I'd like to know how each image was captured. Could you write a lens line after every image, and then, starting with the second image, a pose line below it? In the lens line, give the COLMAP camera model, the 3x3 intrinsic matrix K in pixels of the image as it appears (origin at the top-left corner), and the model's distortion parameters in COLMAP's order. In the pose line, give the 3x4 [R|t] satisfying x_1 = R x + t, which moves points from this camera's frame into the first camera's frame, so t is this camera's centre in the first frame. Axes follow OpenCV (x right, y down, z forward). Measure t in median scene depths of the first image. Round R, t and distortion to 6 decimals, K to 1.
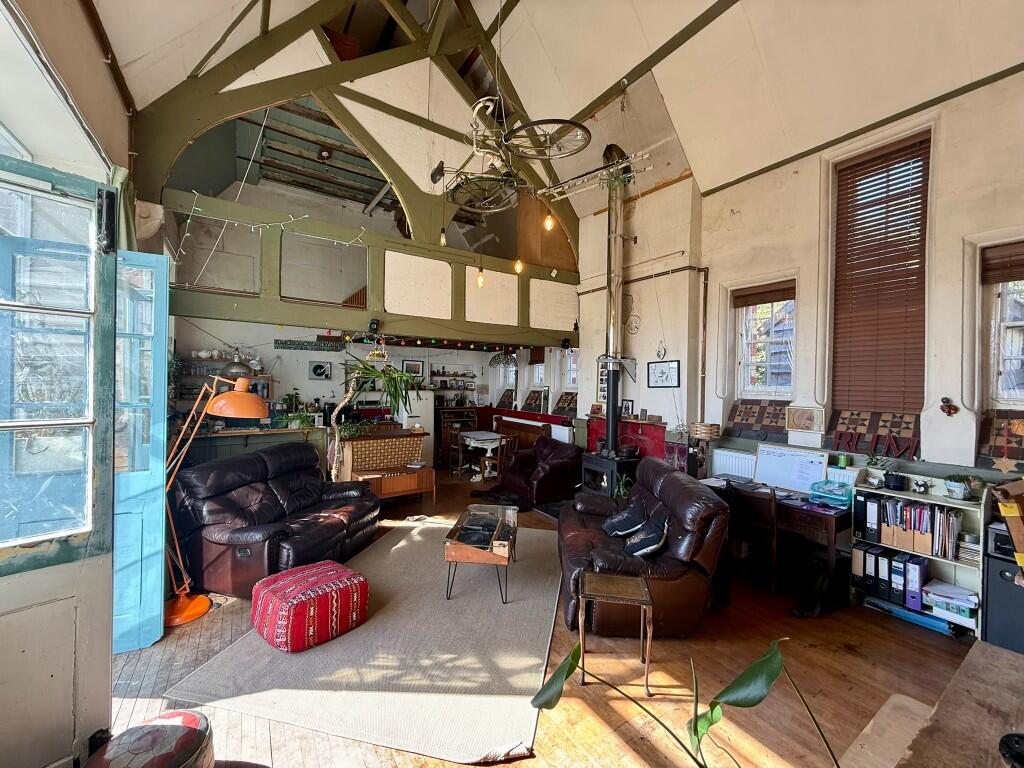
lens RADIAL K [[410.5, 0, 509.8], [0, 410.5, 383.8], [0, 0, 1]] dist [-0.001400, -0.000624]
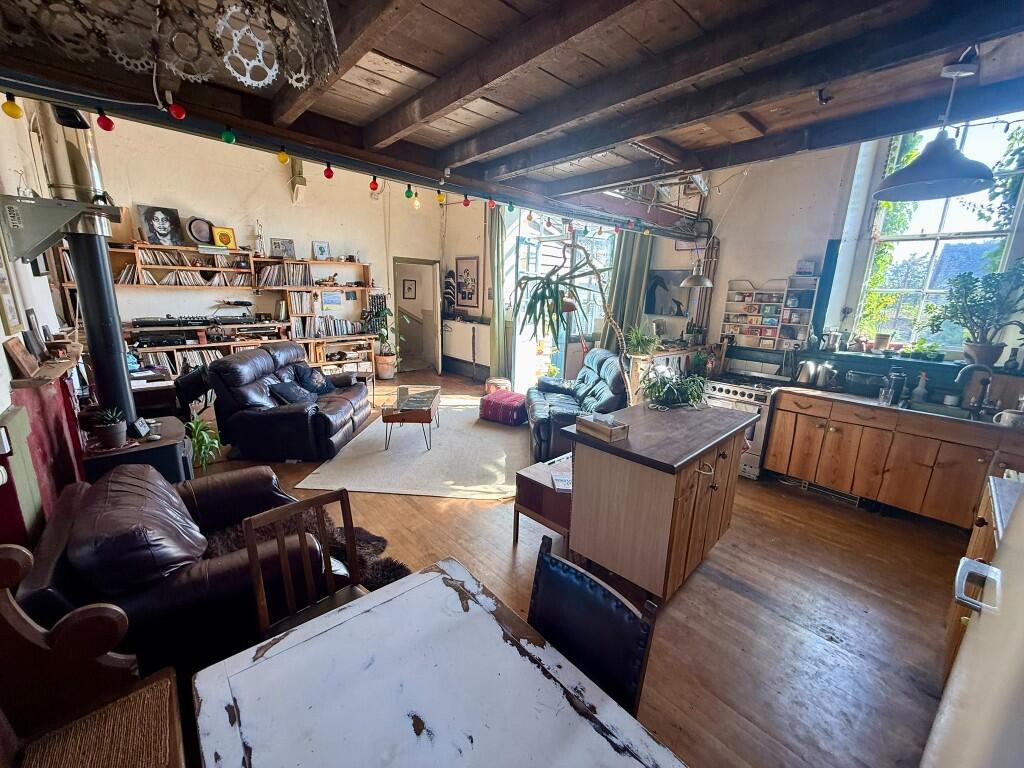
lens RADIAL K [[410.5, 0, 509.8], [0, 410.5, 383.8], [0, 0, 1]] dist [-0.001400, -0.000624]
pose [[-0.986599, -0.010282, -0.162838, -0.085979], [-0.048024, 0.972103, 0.229584, -0.006907], [0.155935, 0.234328, -0.959570, 1.322831]]
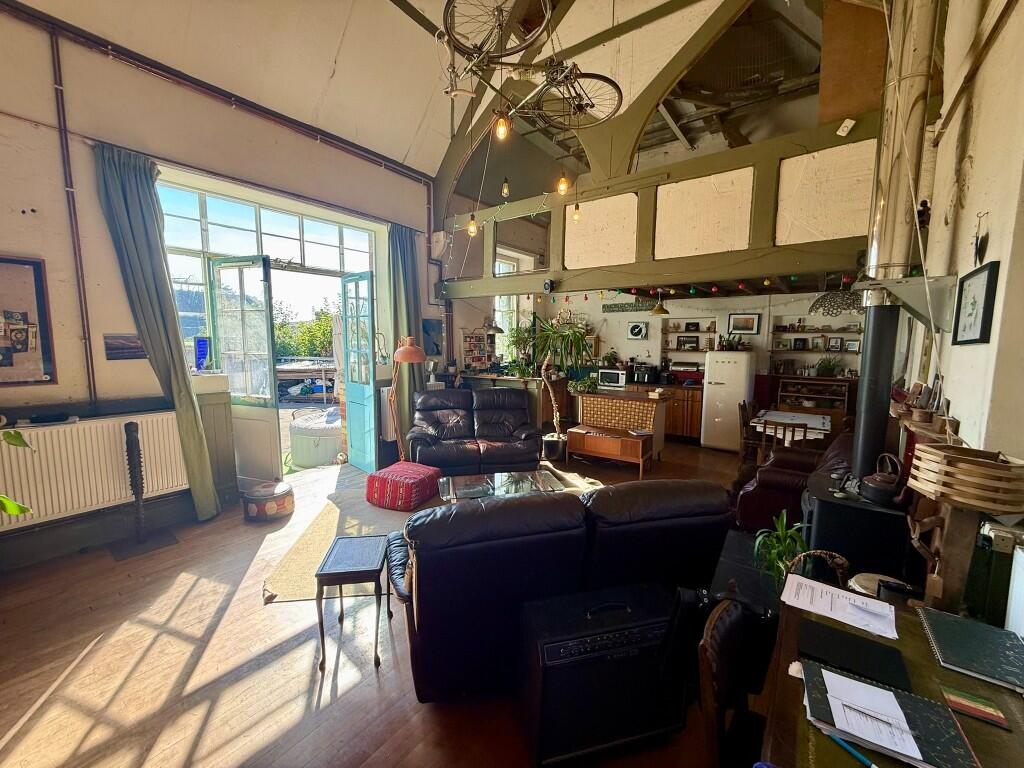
lens RADIAL K [[410.5, 0, 509.8], [0, 410.5, 383.8], [0, 0, 1]] dist [-0.001400, -0.000624]
pose [[0.333564, 0.085711, -0.938823, 0.482777], [-0.003748, 0.995971, 0.089597, 0.011567], [0.942720, -0.026368, 0.332541, 0.410984]]
